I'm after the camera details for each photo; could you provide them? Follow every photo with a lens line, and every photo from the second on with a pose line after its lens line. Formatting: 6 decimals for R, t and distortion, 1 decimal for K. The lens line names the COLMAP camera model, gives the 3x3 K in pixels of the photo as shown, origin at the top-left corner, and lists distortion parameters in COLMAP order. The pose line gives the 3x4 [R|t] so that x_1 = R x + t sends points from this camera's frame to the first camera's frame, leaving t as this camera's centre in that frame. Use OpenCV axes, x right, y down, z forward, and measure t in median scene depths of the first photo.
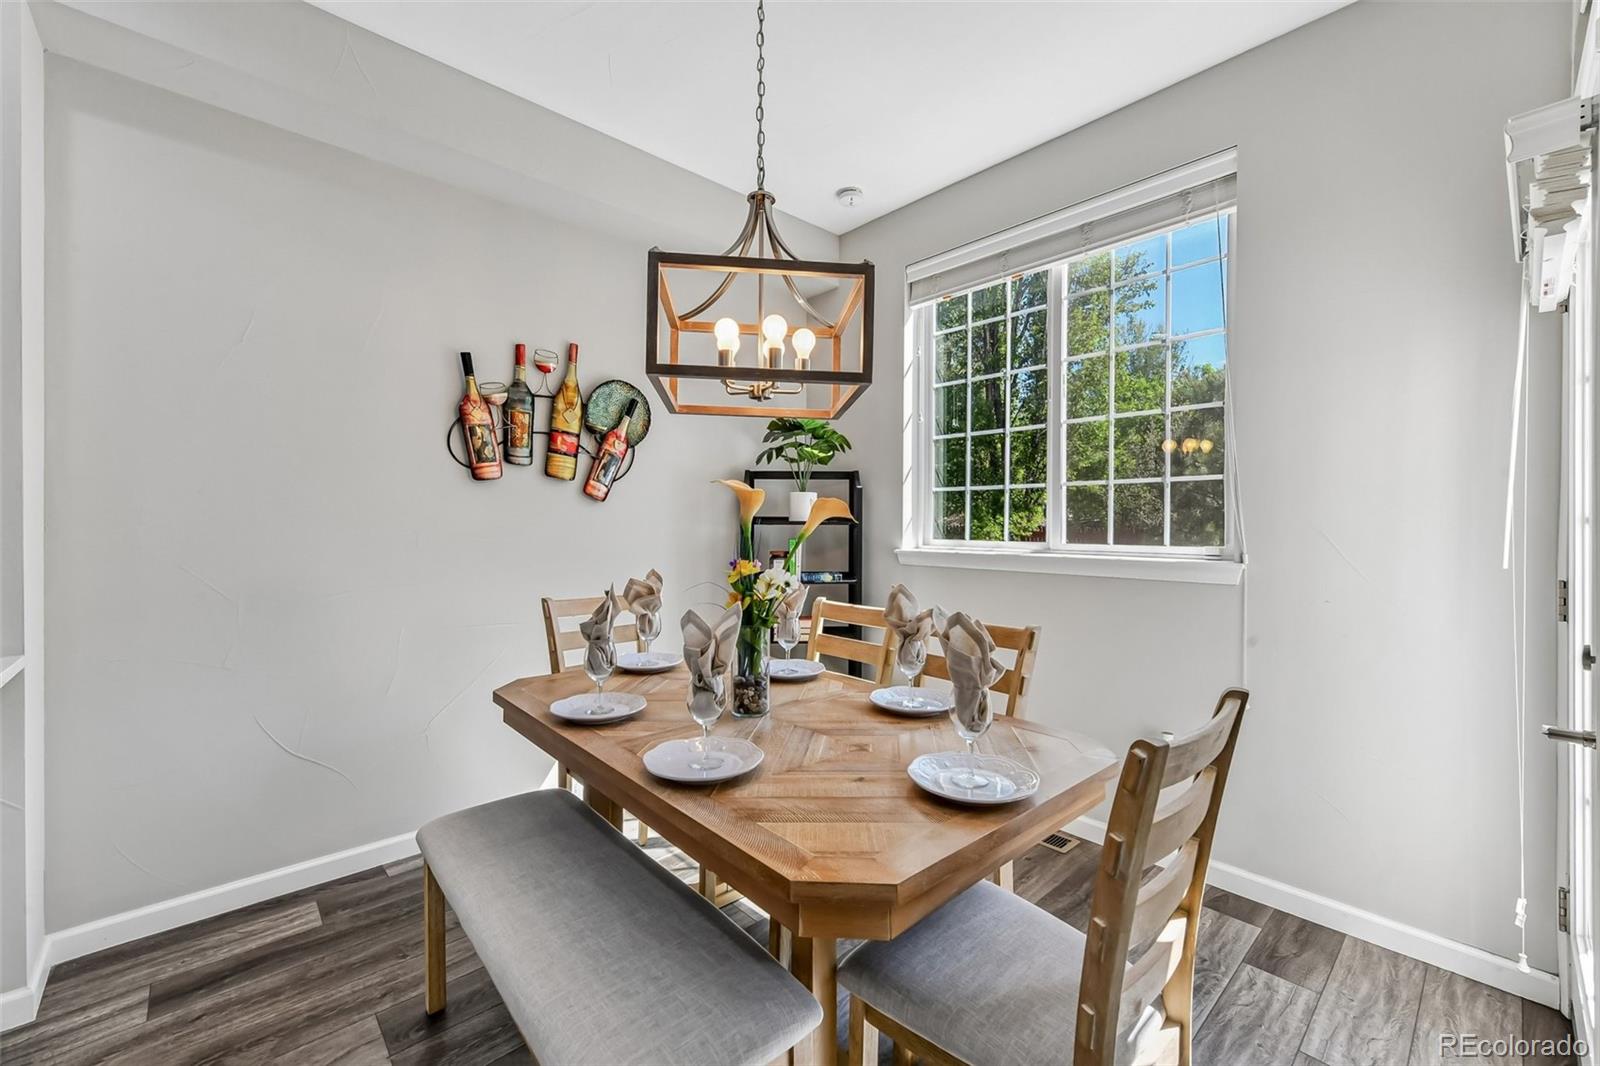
lens RADIAL K [[664.7, 0, 779.3], [0, 664.7, 535.4], [0, 0, 1]] dist [0.000953, -0.000487]
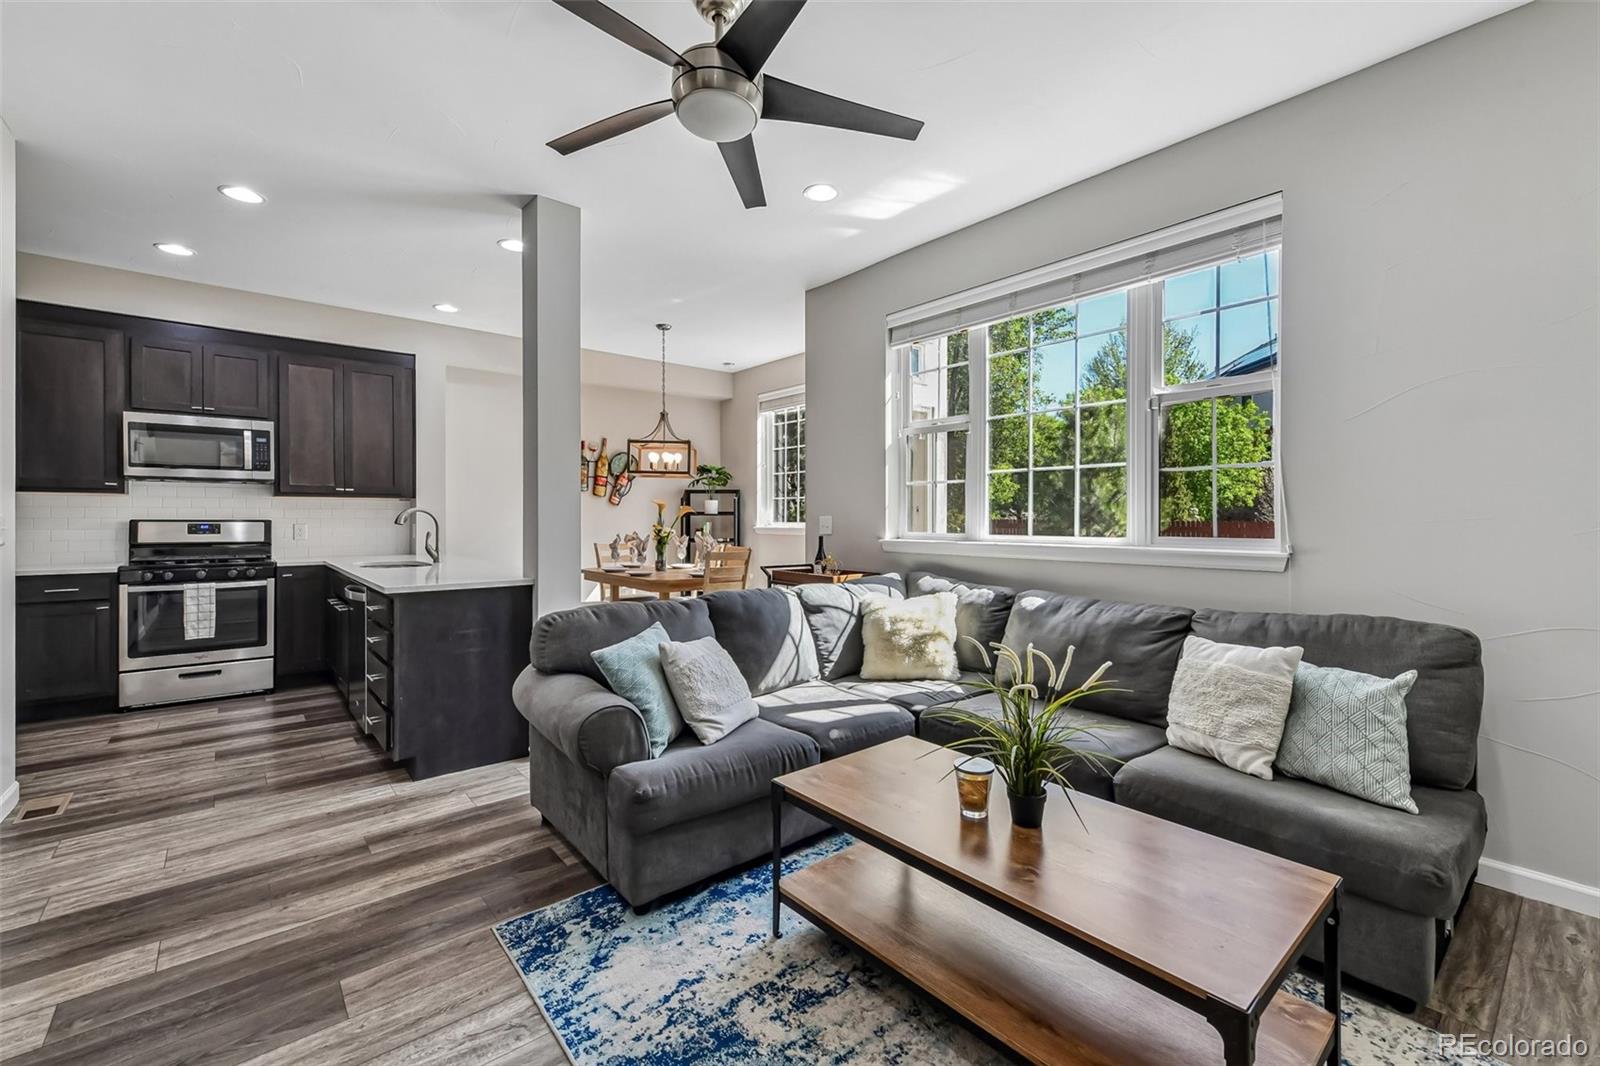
lens RADIAL K [[664.7, 0, 798.7], [0, 664.7, 524.9], [0, 0, 1]] dist [0.000953, -0.000487]
pose [[0.999962, -0.006442, -0.005869, 0.390456], [0.006407, 0.999961, -0.006036, 0.036170], [0.005907, 0.005998, 0.999965, -1.354031]]
